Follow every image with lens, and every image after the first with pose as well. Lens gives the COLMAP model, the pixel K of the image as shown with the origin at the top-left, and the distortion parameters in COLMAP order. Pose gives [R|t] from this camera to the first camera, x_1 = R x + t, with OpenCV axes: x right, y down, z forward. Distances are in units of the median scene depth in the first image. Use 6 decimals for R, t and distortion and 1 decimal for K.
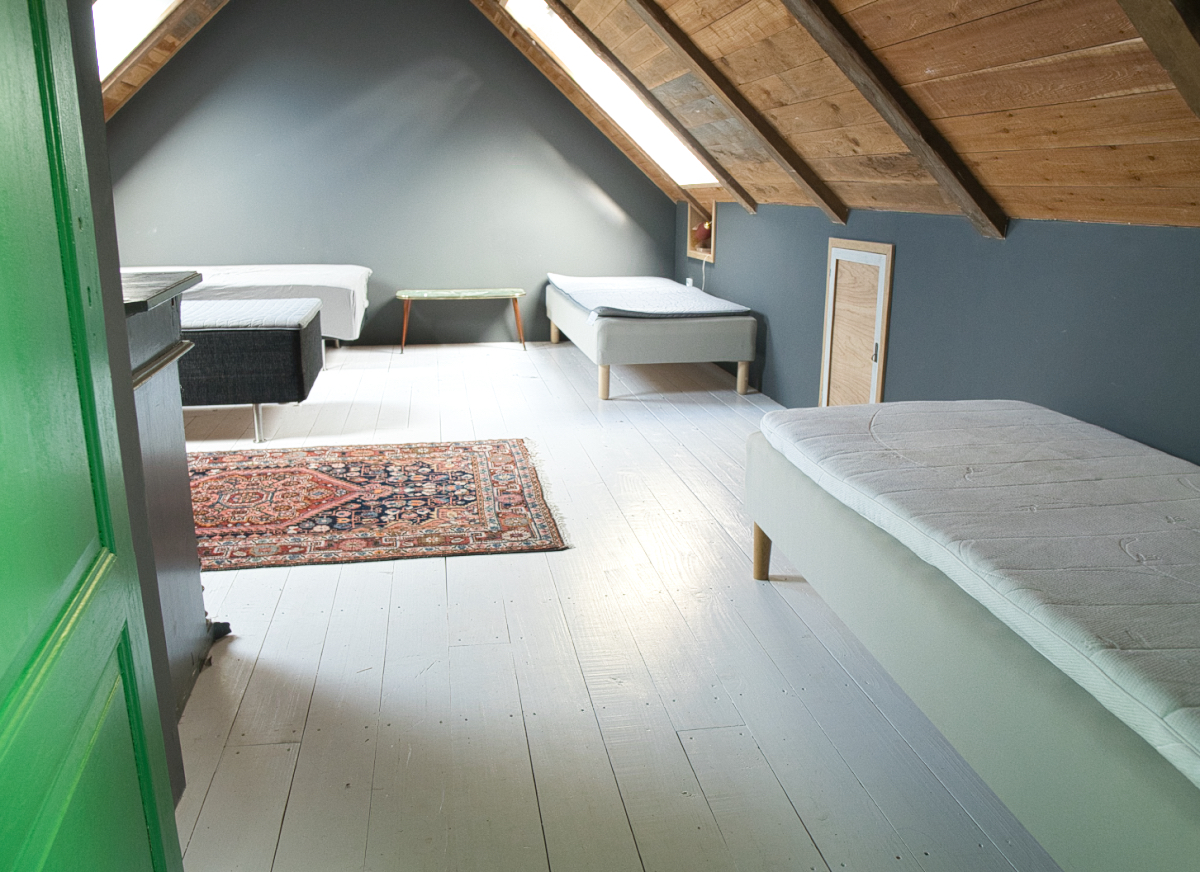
lens RADIAL K [[890.2, 0, 606.5], [0, 890.2, 433.5], [0, 0, 1]] dist [-0.089062, 0.018618]
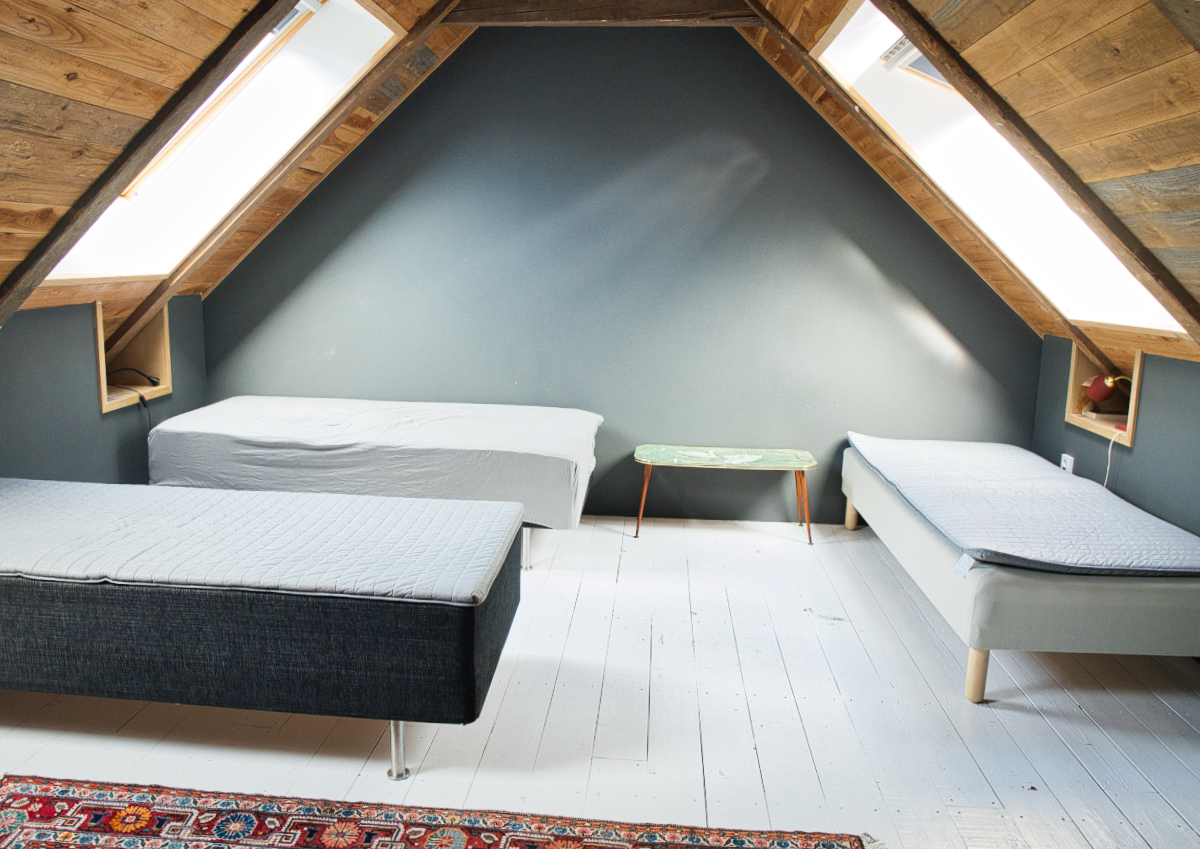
lens RADIAL K [[903.2, 0, 589.6], [0, 903.2, 423.1], [0, 0, 1]] dist [-0.078264, 0.005060]
pose [[0.963761, 0.051630, -0.261723, -0.086444], [-0.075350, 0.993828, -0.081414, -0.128074], [0.255904, 0.098184, 0.961703, 0.297127]]
